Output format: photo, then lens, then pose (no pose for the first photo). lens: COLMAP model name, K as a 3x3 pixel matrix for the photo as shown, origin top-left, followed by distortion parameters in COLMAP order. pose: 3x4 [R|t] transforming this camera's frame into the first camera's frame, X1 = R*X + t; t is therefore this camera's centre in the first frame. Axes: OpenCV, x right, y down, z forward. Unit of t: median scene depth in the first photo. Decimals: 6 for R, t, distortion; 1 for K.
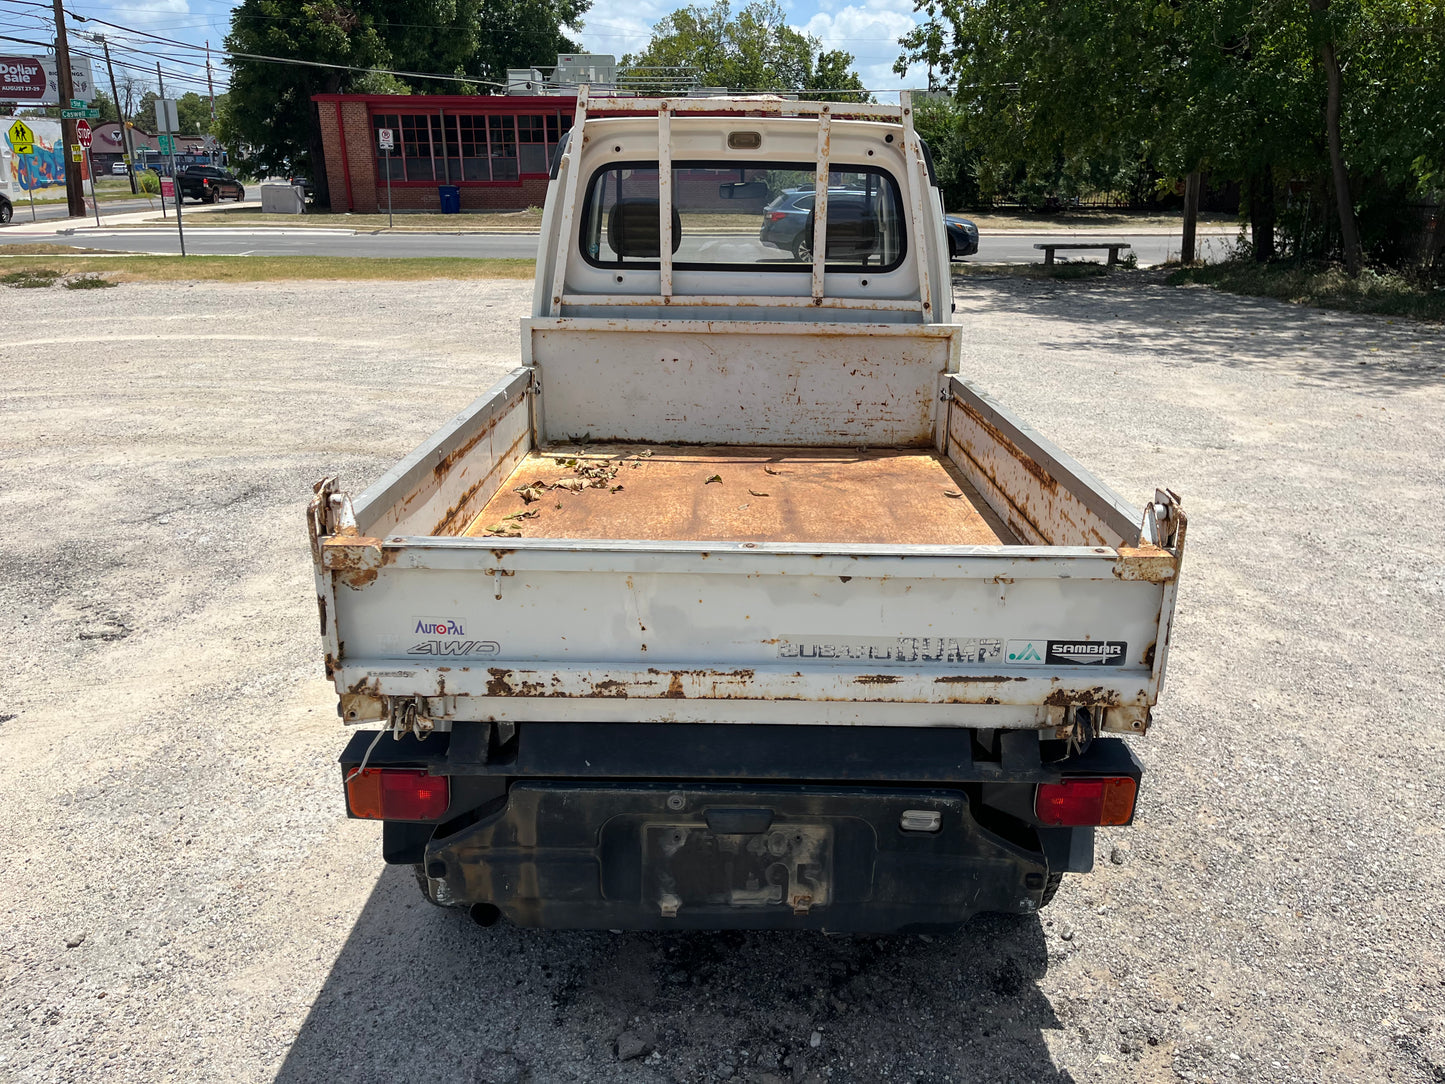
lens RADIAL K [[1088.7, 0, 741.1], [0, 1088.7, 532.4], [0, 0, 1]] dist [0.039034, -0.037548]
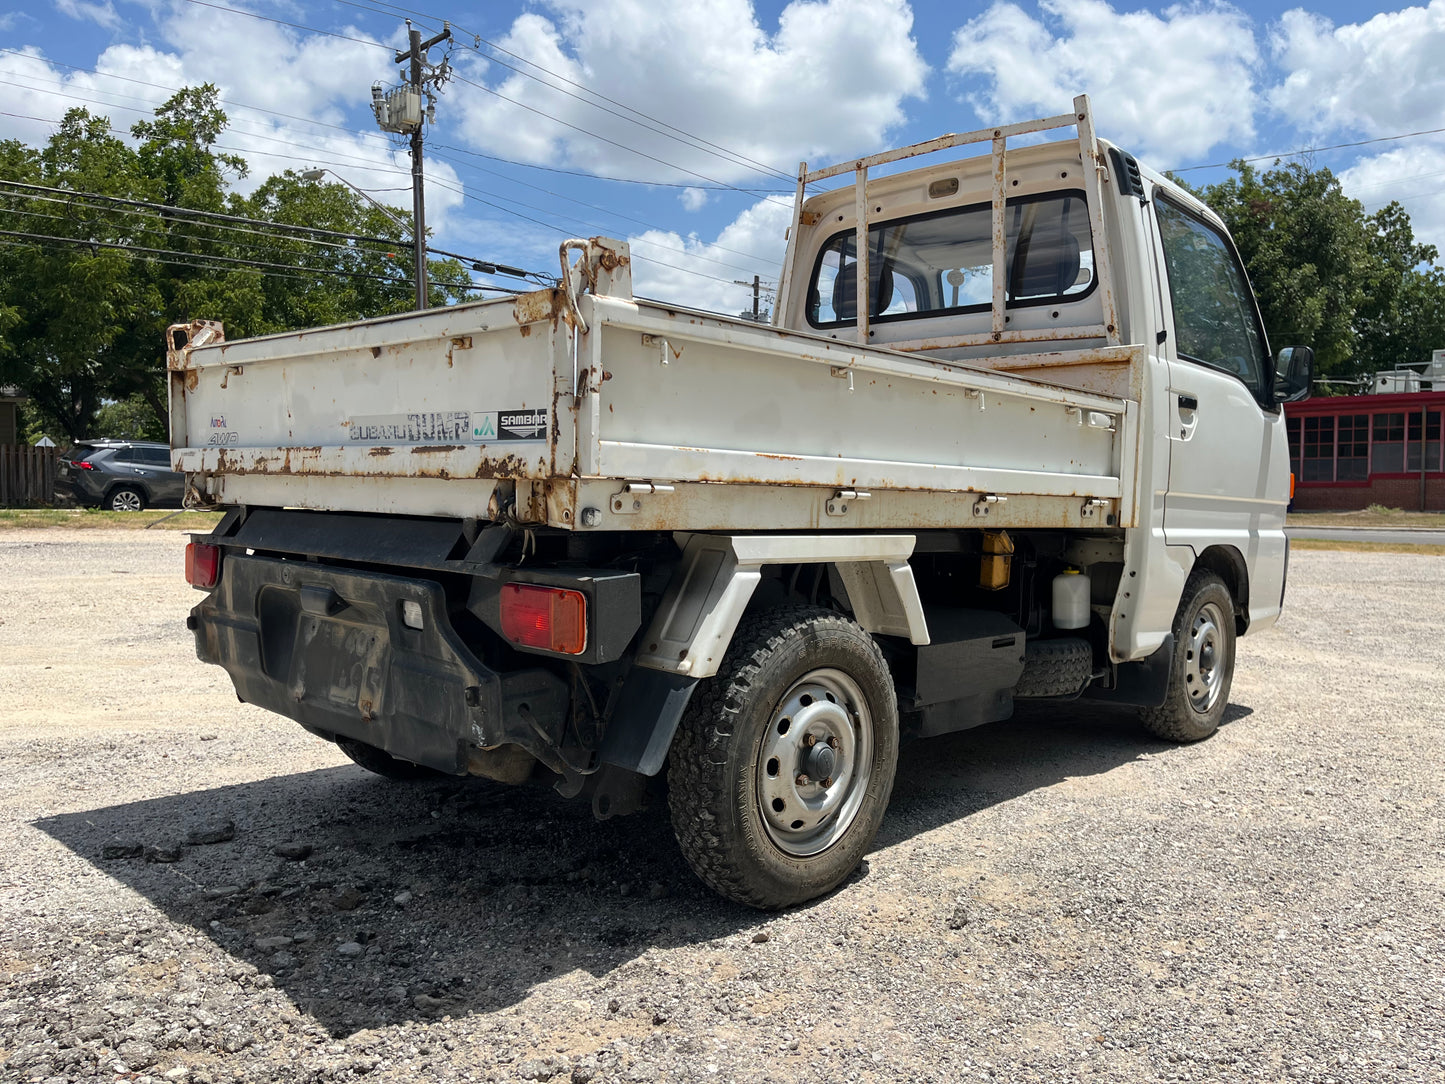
lens RADIAL K [[1088.7, 0, 740.9], [0, 1088.7, 547.5], [0, 0, 1]] dist [0.039034, -0.037548]
pose [[0.736430, 0.035134, -0.675600, 0.985264], [-0.211503, 0.960548, -0.180594, 0.309314], [0.642601, 0.275886, 0.714808, 0.472975]]
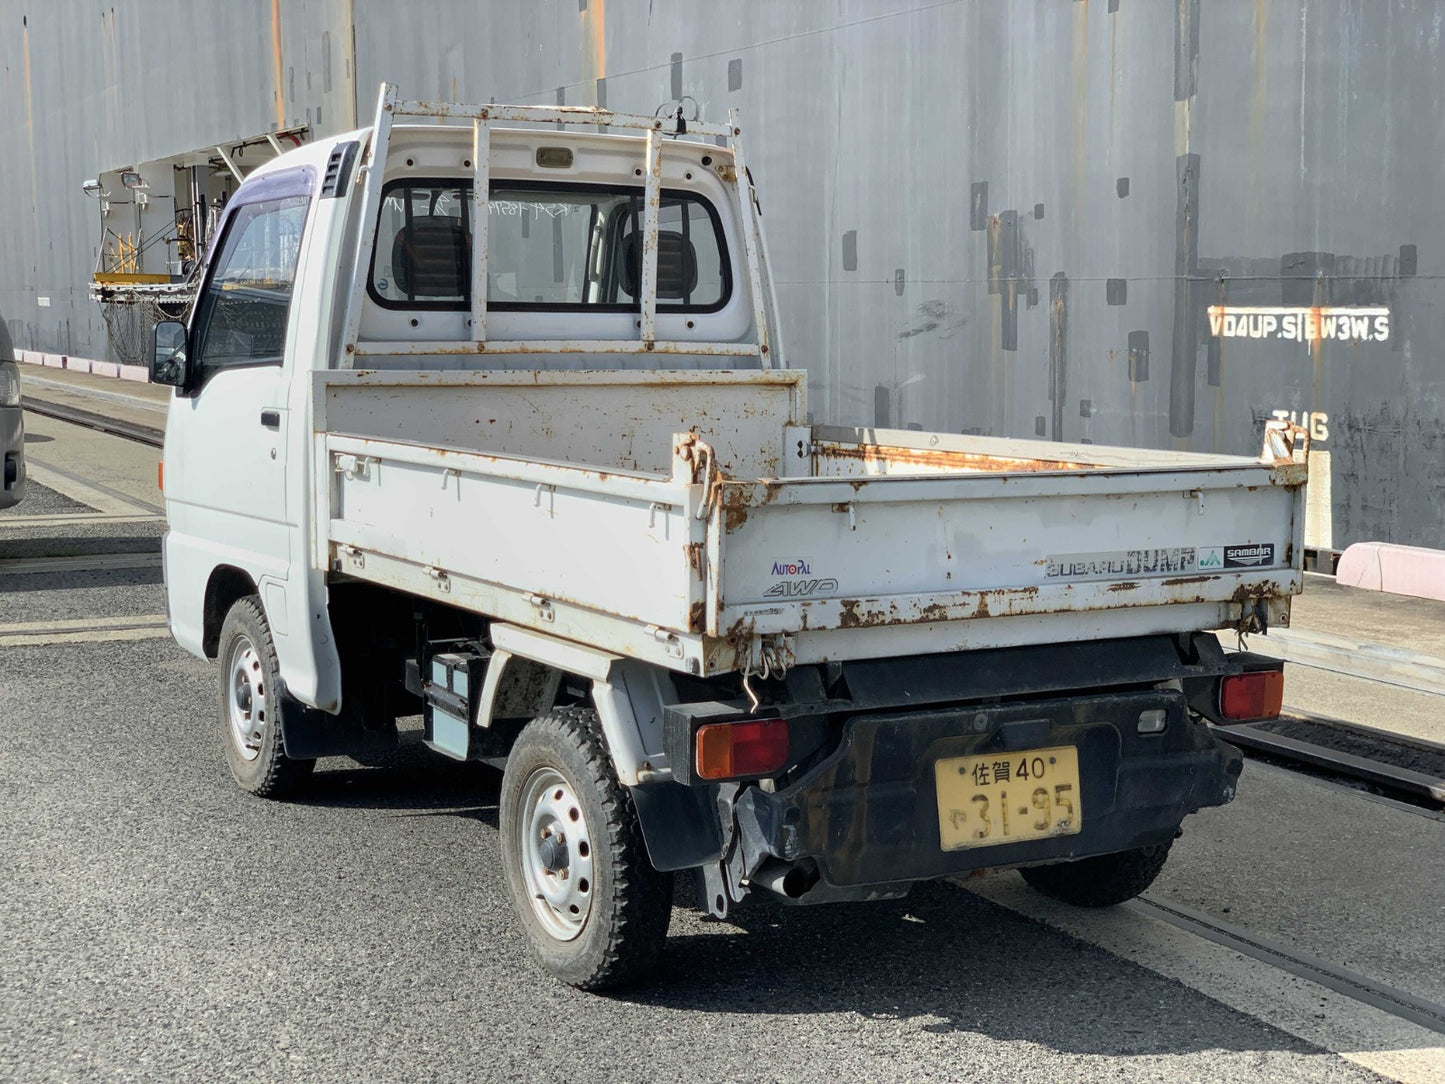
lens RADIAL K [[2128.9, 0, 722.7], [0, 2128.9, 553.2], [0, 0, 1]] dist [0.014425, 0.000000]
pose [[0.869704, -0.062587, 0.489589, -1.244905], [0.151968, 0.977696, -0.144970, 0.335717], [-0.469596, 0.200483, 0.859818, -0.690925]]
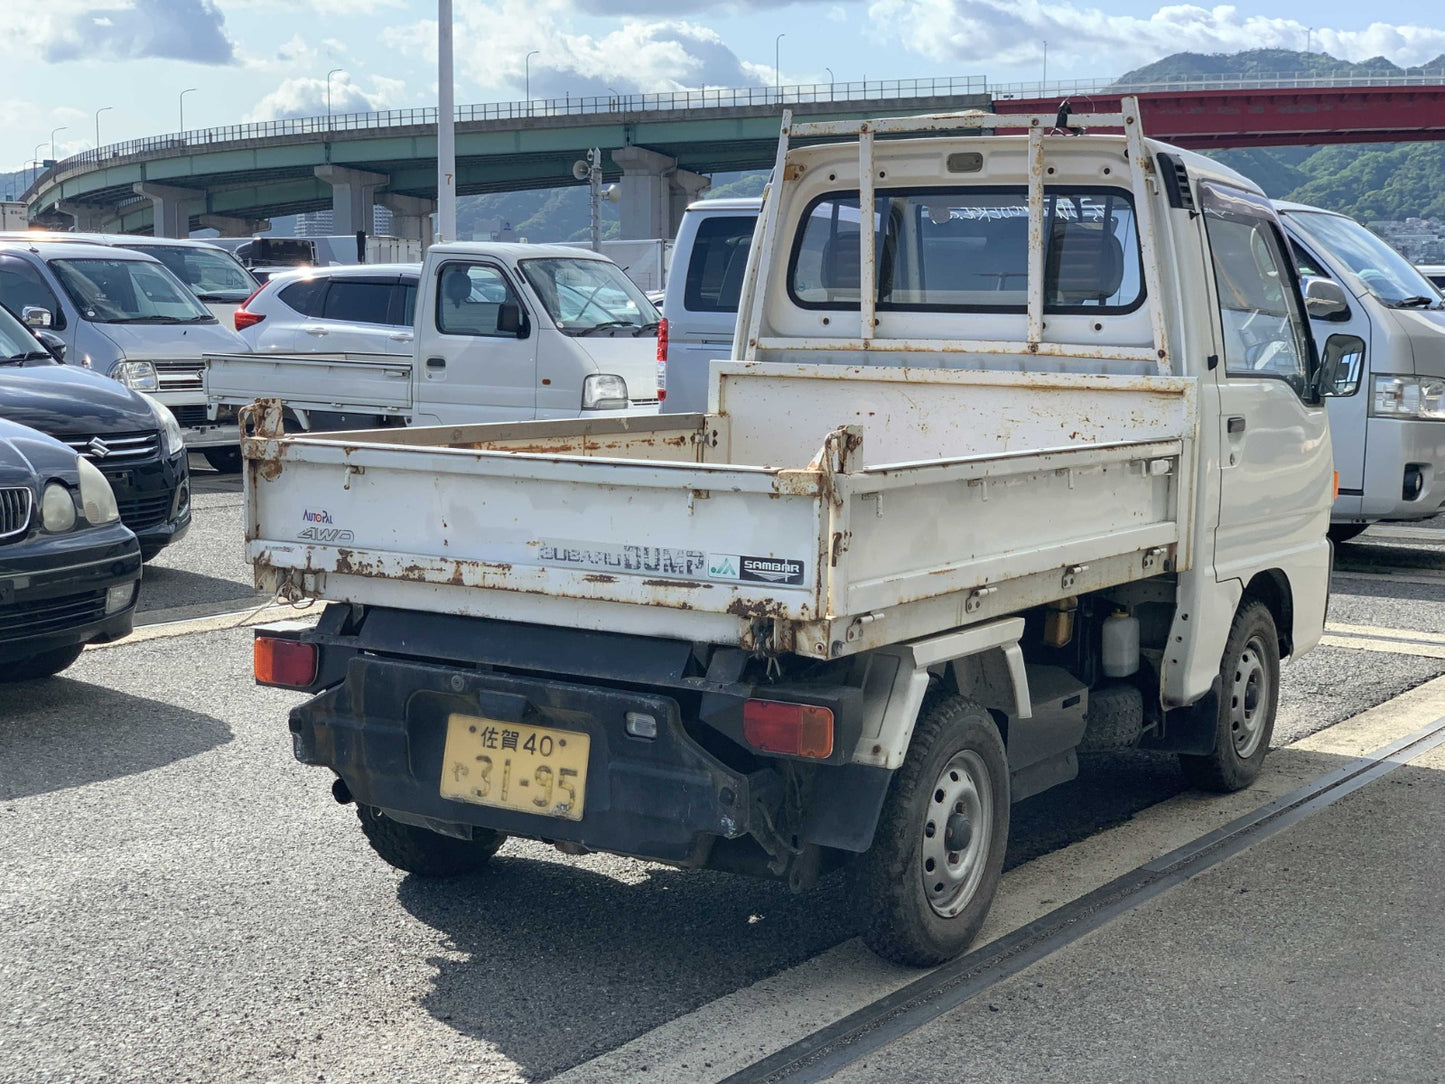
lens RADIAL K [[2128.9, 0, 731.2], [0, 2128.9, 537.6], [0, 0, 1]] dist [0.014425, 0.000000]
pose [[0.858108, 0.052440, -0.510784, 1.270276], [-0.156823, 0.974006, -0.163461, 0.402058], [0.488935, 0.220370, 0.844026, -0.754033]]
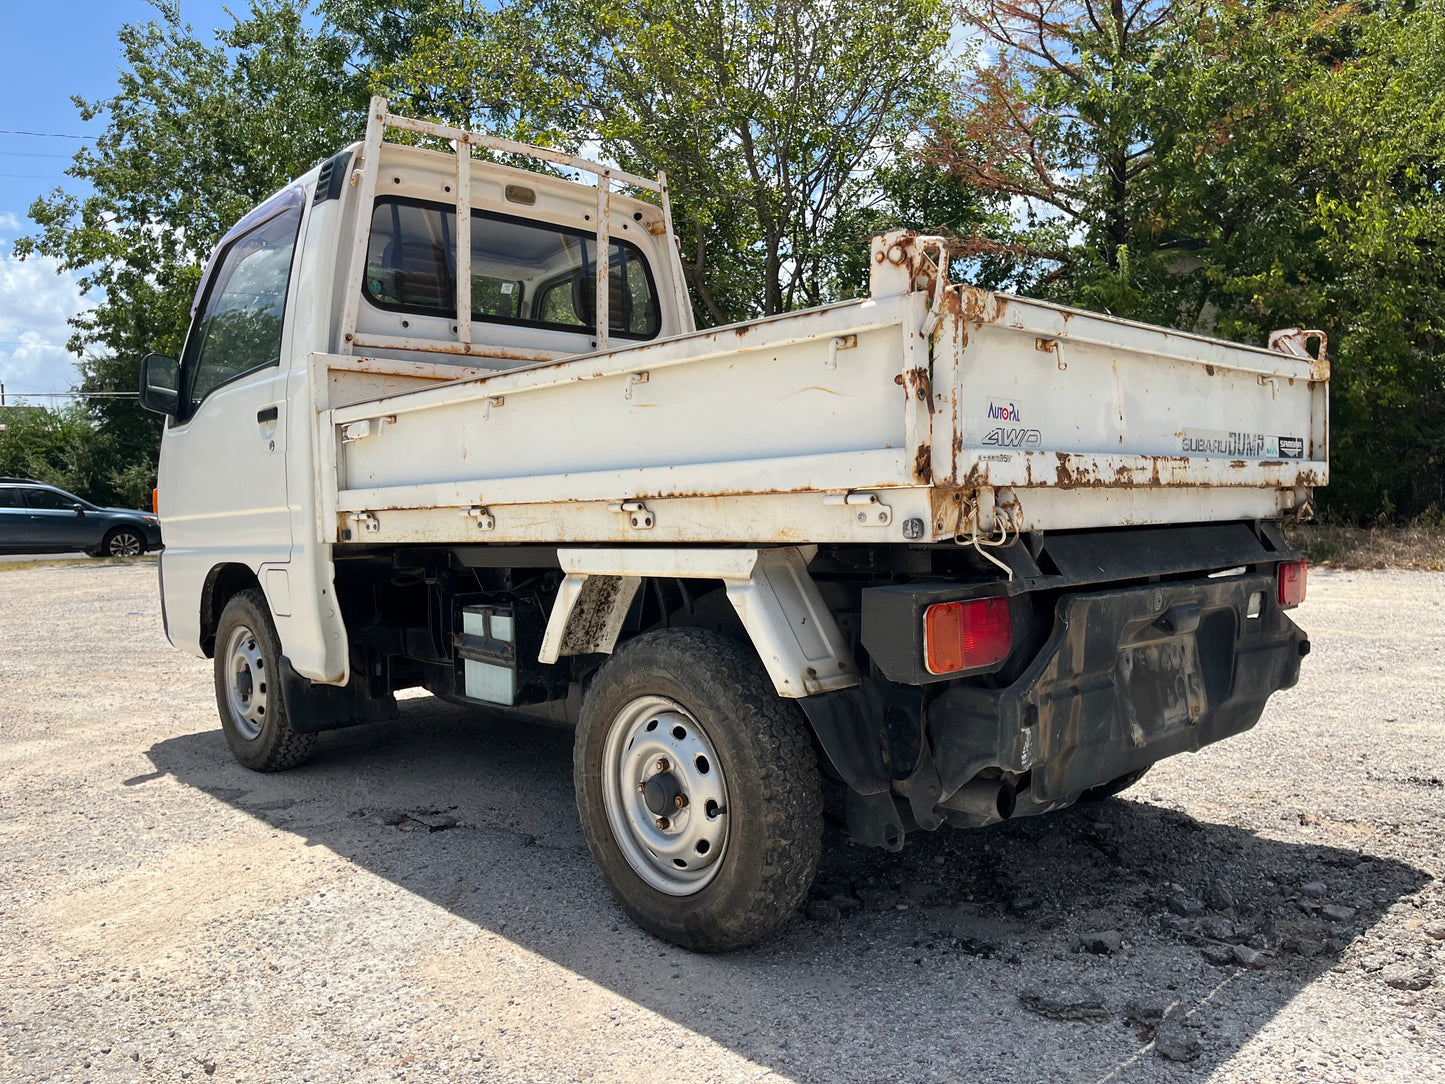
lens RADIAL K [[1088.7, 0, 729.4], [0, 1088.7, 544.4], [0, 0, 1]] dist [0.039034, -0.037548]
pose [[0.732373, -0.055657, 0.678626, -0.957990], [0.236468, 0.955411, -0.176839, 0.268982], [-0.638524, 0.289985, 0.712878, 0.509824]]
